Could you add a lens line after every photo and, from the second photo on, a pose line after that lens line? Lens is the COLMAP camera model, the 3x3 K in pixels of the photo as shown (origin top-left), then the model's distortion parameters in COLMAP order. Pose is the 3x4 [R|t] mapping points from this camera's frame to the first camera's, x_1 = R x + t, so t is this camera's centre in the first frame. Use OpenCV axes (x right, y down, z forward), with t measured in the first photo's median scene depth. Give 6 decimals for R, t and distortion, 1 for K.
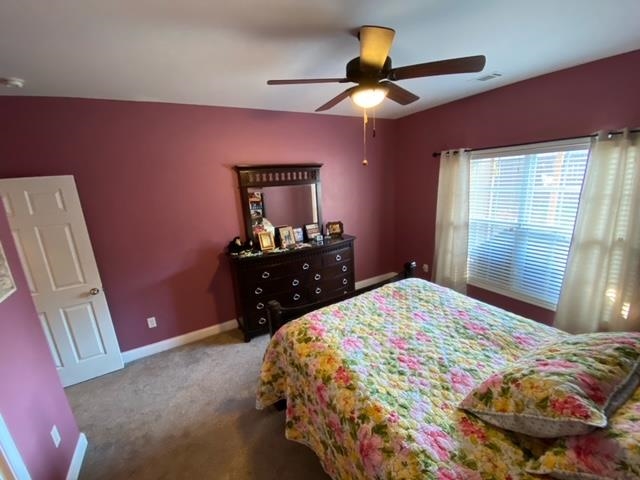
lens RADIAL K [[261.8, 0, 319.8], [0, 261.8, 242.0], [0, 0, 1]] dist [0.026412, -0.021918]
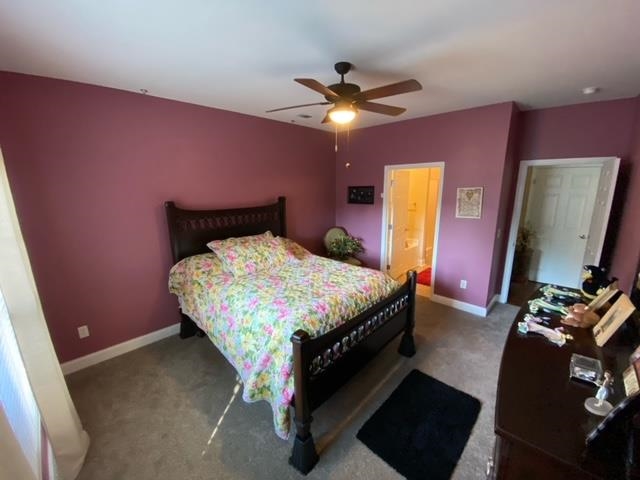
lens RADIAL K [[261.8, 0, 319.8], [0, 261.8, 242.0], [0, 0, 1]] dist [0.026412, -0.021918]
pose [[-0.956261, 0.129589, -0.262245, 0.633414], [0.003548, 0.901586, 0.432585, -0.503273], [0.292495, 0.412733, -0.862611, 2.106169]]
